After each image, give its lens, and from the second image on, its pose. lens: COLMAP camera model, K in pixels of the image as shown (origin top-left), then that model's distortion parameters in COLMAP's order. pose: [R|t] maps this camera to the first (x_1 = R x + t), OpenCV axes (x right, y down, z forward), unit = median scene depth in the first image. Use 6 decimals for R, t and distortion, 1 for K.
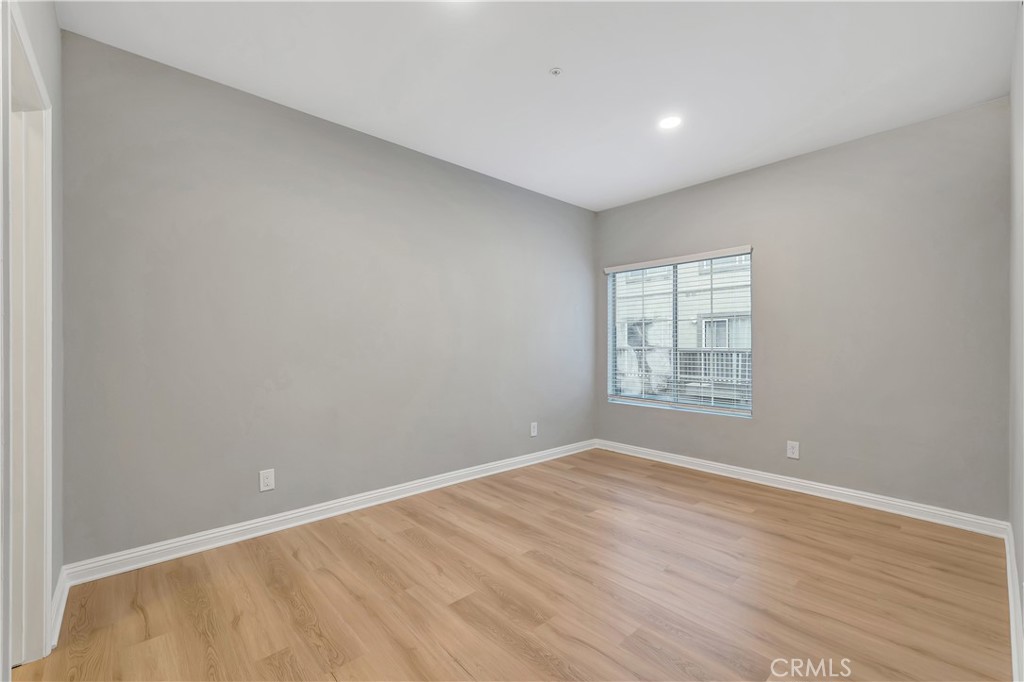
lens RADIAL K [[434.2, 0, 514.2], [0, 434.2, 342.3], [0, 0, 1]] dist [0.001686, 0.000455]
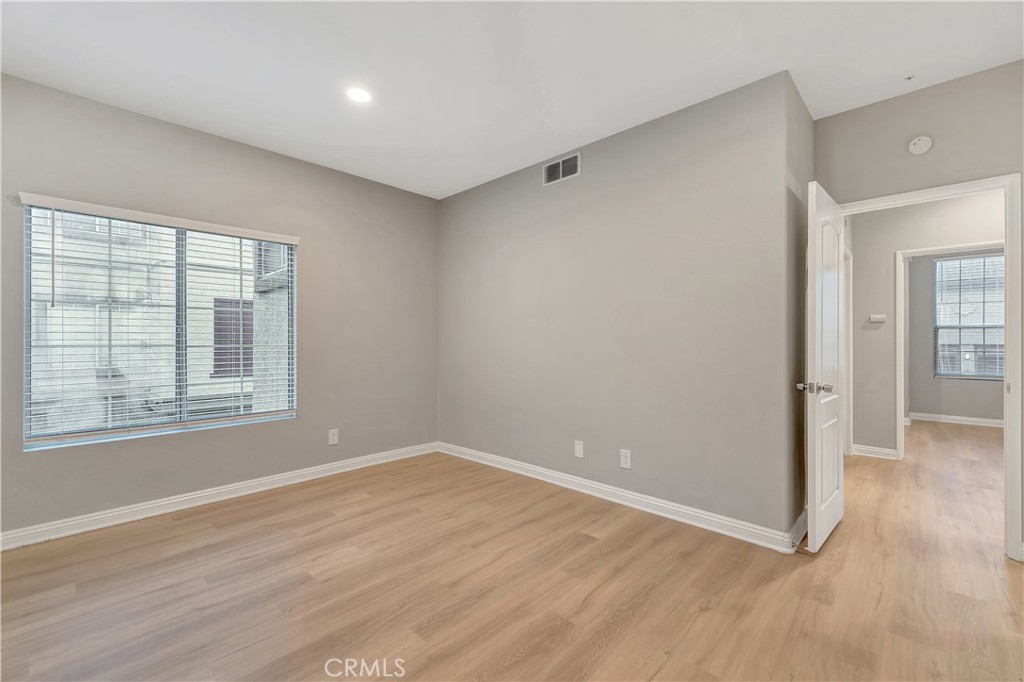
lens RADIAL K [[434.2, 0, 514.1], [0, 434.2, 339.9], [0, 0, 1]] dist [0.001686, 0.000455]
pose [[-0.080799, -0.000052, 0.996730, -0.542269], [-0.002086, 0.999998, -0.000117, 0.003446], [-0.996728, -0.002088, -0.080799, 0.715750]]
